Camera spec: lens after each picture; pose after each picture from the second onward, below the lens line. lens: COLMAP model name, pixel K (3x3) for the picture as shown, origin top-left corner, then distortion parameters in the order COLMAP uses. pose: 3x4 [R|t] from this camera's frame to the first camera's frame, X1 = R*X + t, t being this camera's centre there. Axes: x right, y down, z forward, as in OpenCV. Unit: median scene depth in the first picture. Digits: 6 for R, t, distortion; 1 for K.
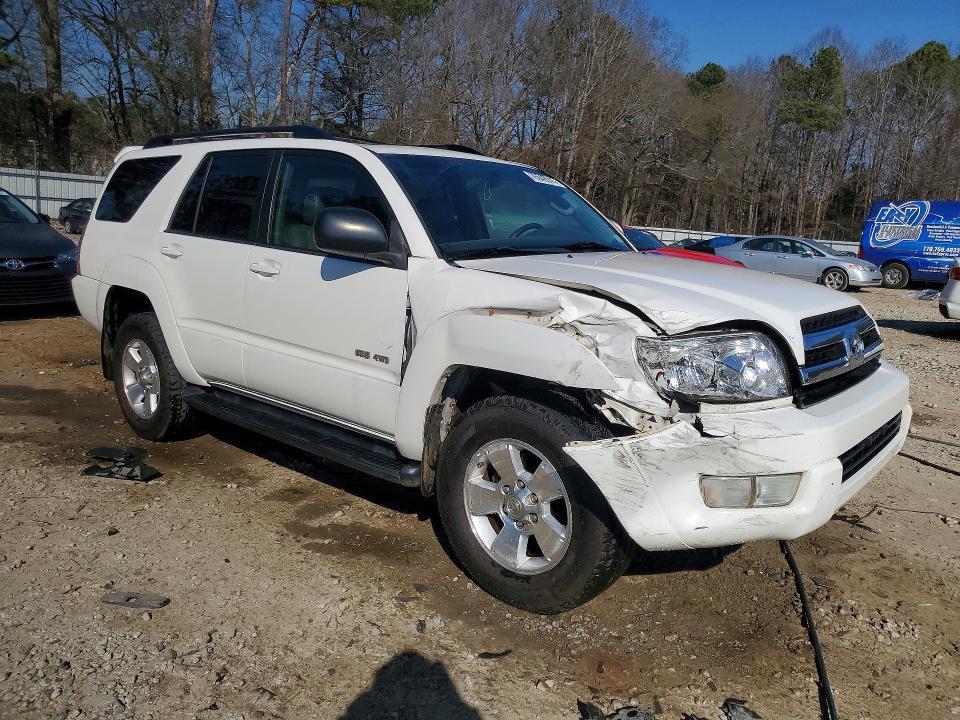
lens RADIAL K [[756.2, 0, 481.7], [0, 756.2, 362.6], [0, 0, 1]] dist [-0.006442, 0.020229]
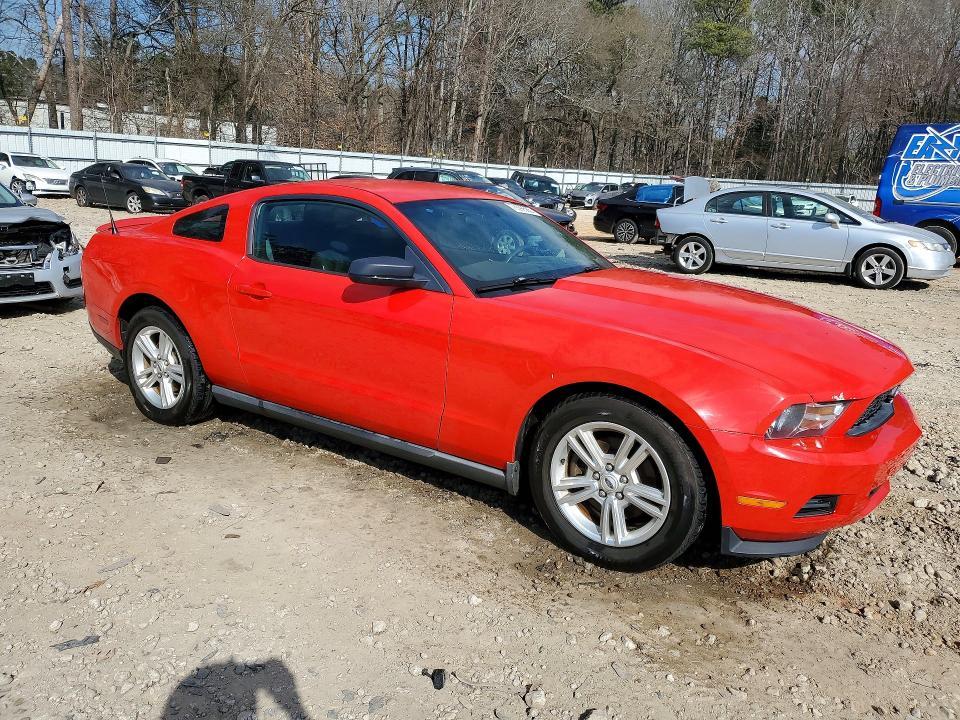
lens RADIAL K [[756.2, 0, 484.1], [0, 756.2, 358.2], [0, 0, 1]] dist [-0.006442, 0.020229]
pose [[0.991497, -0.046621, 0.121489, 0.101831], [0.038257, 0.996793, 0.070289, -0.081075], [-0.124376, -0.065044, 0.990101, 0.426767]]
